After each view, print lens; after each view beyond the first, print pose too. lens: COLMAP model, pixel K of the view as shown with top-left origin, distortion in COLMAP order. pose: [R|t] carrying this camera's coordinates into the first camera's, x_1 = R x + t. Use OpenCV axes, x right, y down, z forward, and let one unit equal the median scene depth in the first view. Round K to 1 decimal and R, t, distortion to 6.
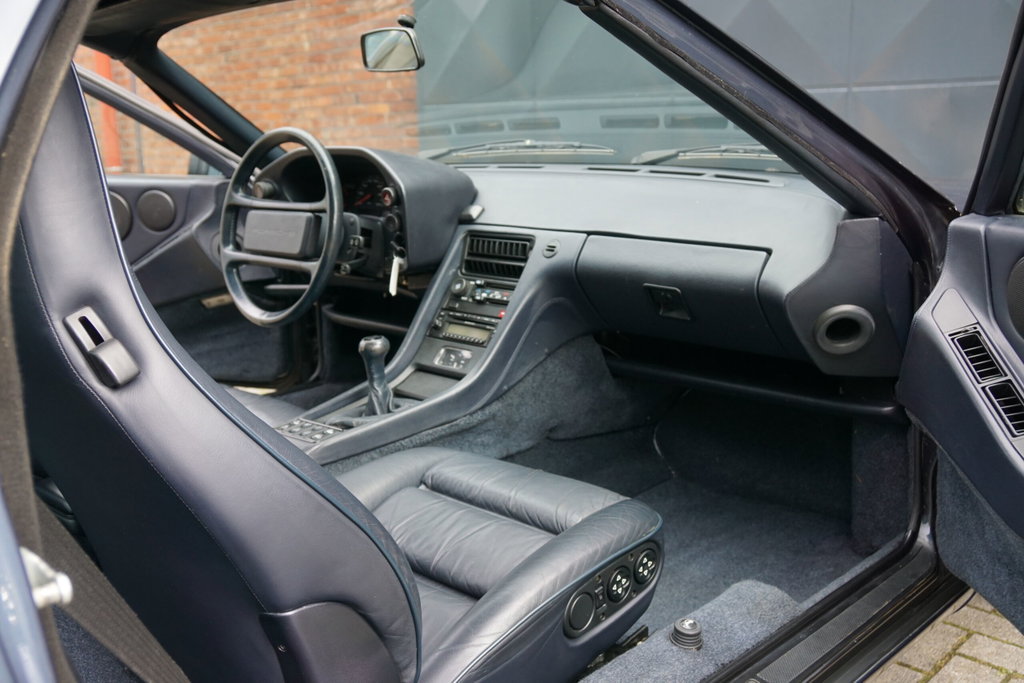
lens RADIAL K [[1084.3, 0, 512.0], [0, 1084.3, 341.5], [0, 0, 1]] dist [-0.000882, -0.000714]
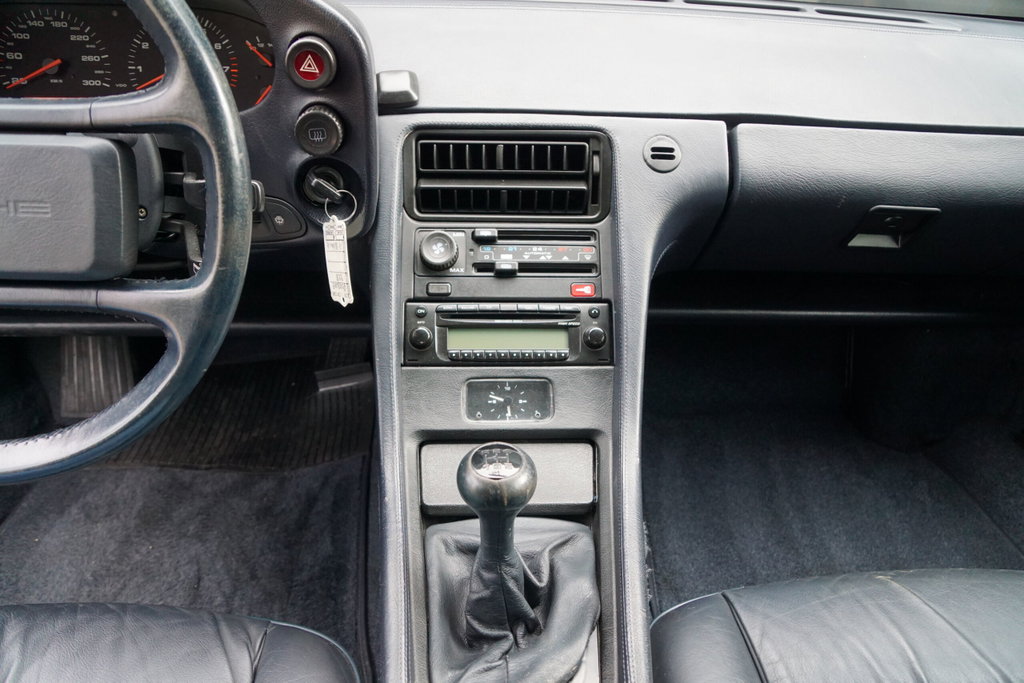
lens RADIAL K [[741.7, 0, 512.0], [0, 741.7, 341.5], [0, 0, 1]] dist [-0.129479, 0.129296]
pose [[0.624838, -0.327080, 0.708940, -0.279890], [0.101365, 0.934319, 0.341722, -0.123540], [-0.774147, -0.141658, 0.616952, 0.784084]]
